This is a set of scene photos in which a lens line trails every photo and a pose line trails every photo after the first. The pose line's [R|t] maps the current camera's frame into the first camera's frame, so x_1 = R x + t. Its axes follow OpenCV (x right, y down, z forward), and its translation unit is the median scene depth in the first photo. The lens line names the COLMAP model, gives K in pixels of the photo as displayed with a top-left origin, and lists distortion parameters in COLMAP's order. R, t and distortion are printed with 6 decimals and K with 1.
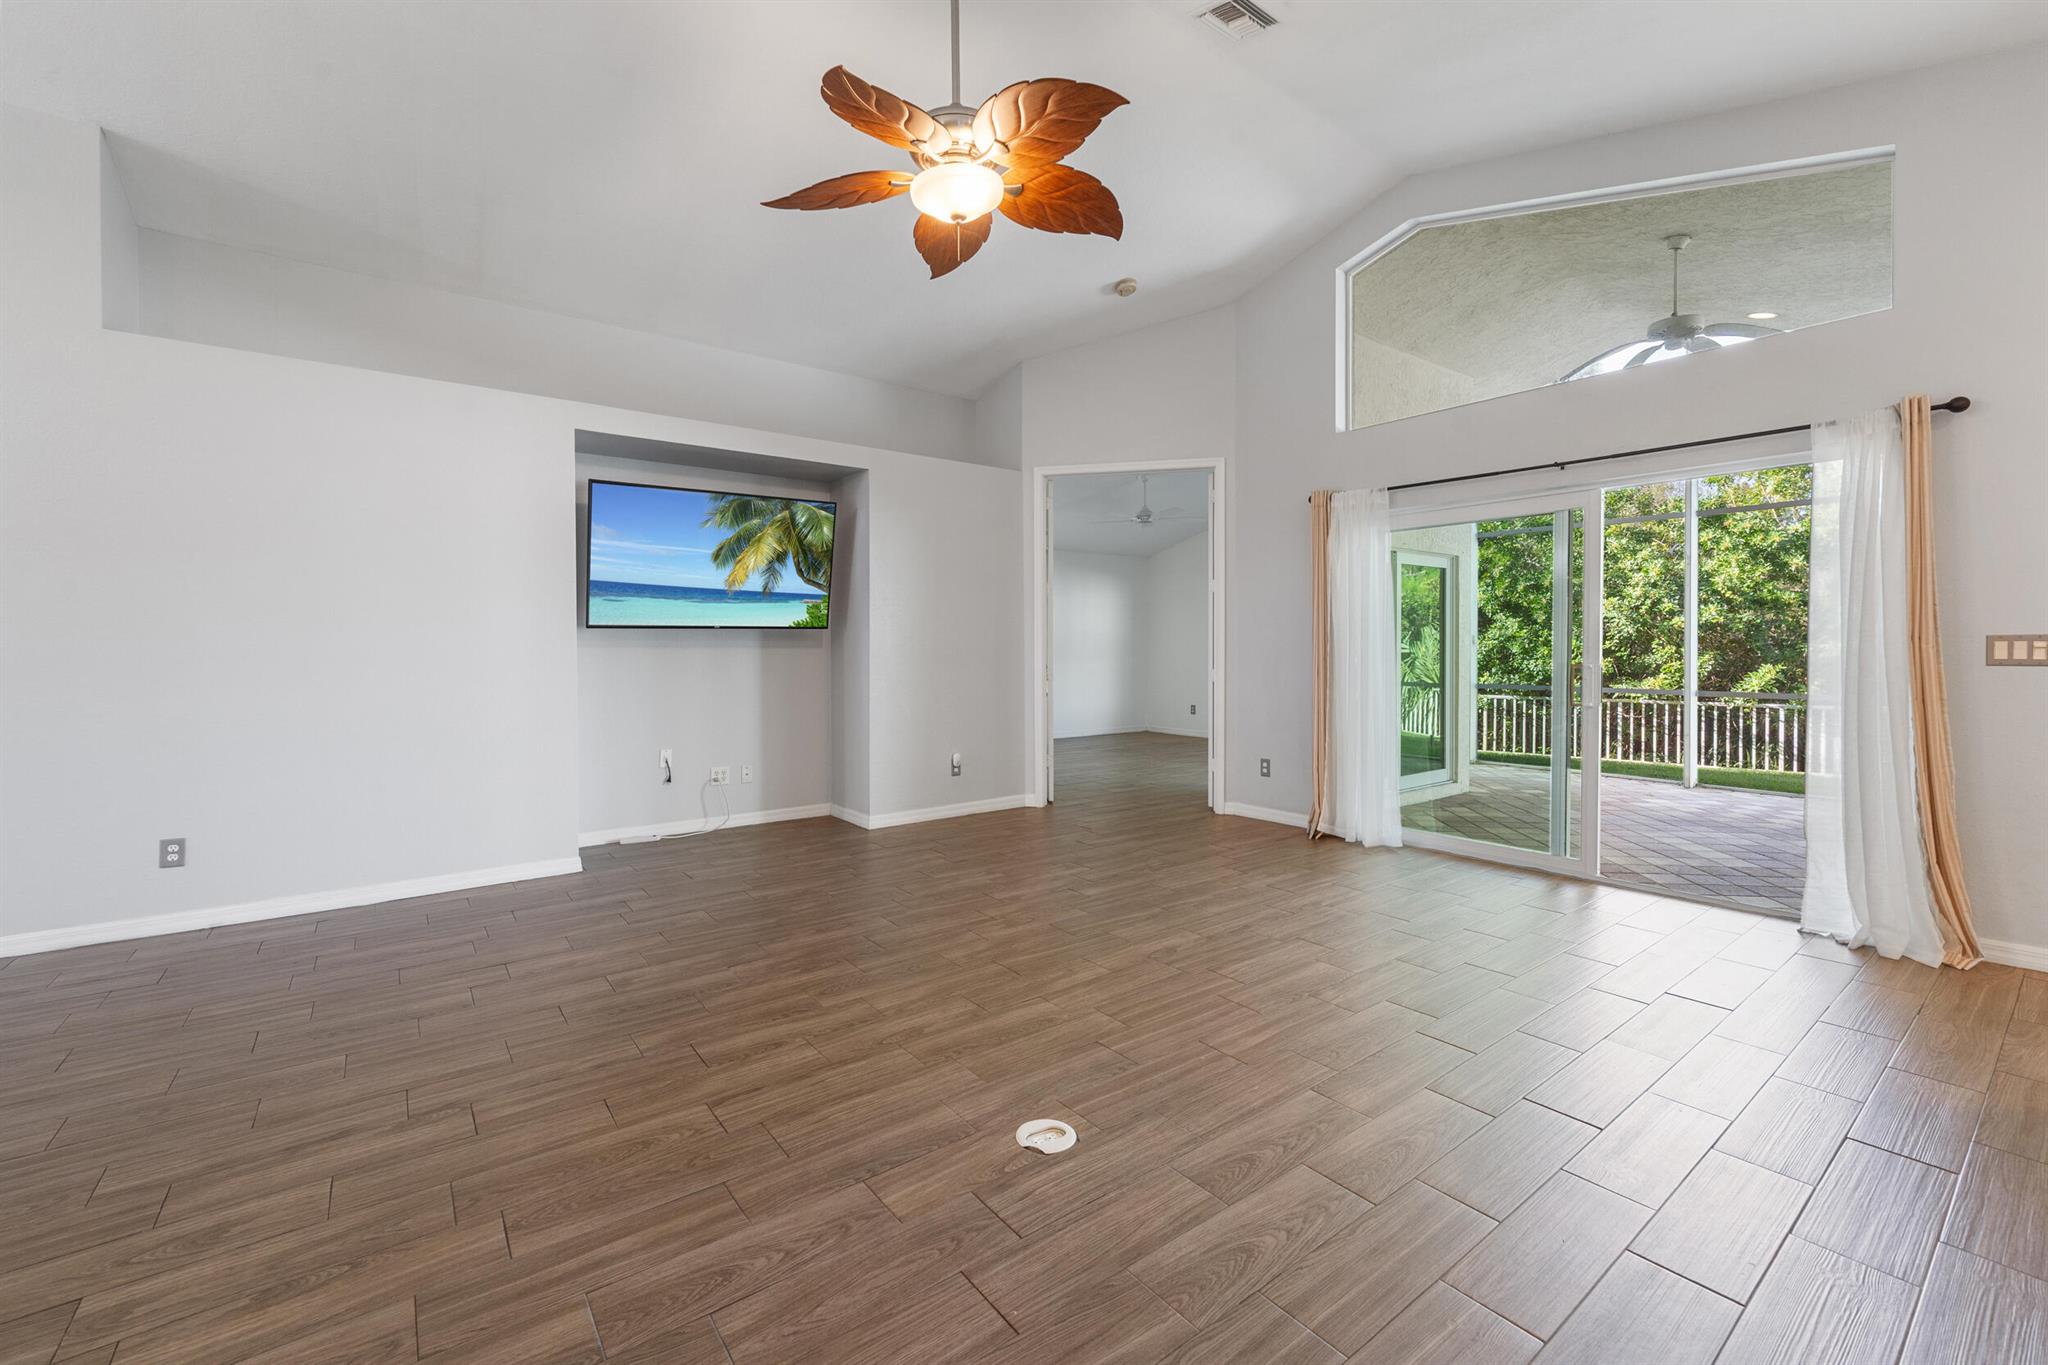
lens RADIAL K [[841.9, 0, 1014.5], [0, 841.9, 671.3], [0, 0, 1]] dist [-0.000417, -0.000037]
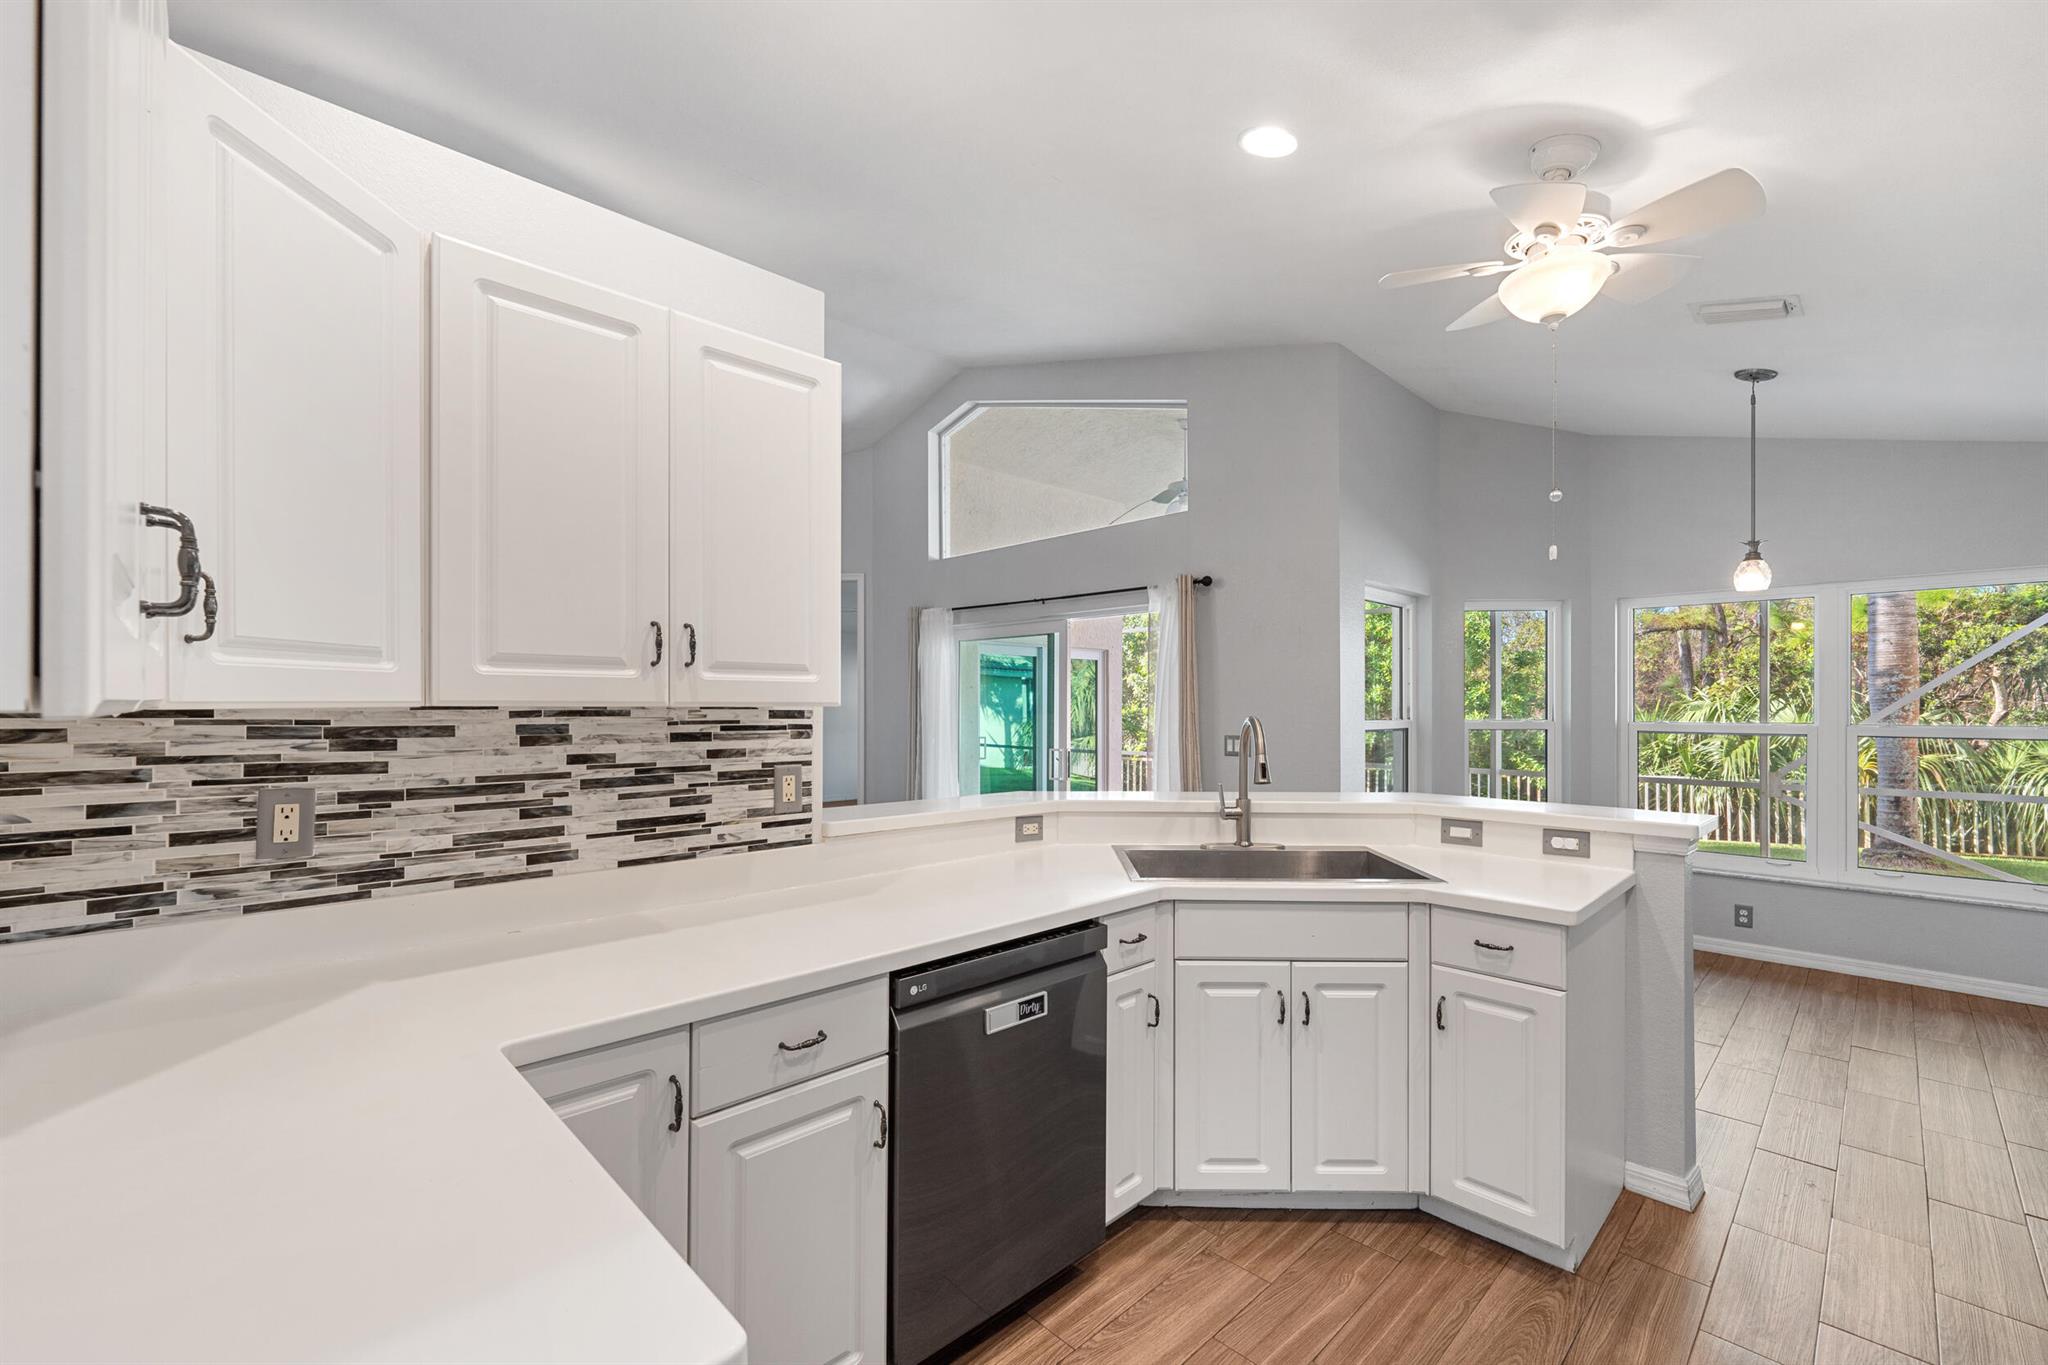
lens RADIAL K [[851.4, 0, 1019.3], [0, 851.4, 710.0], [0, 0, 1]] dist [0.000423, -0.000261]
pose [[0.992677, 0.004340, 0.120721, 0.390409], [-0.001680, 0.999754, -0.022125, -0.034164], [-0.120788, 0.021760, 0.992440, -0.293443]]
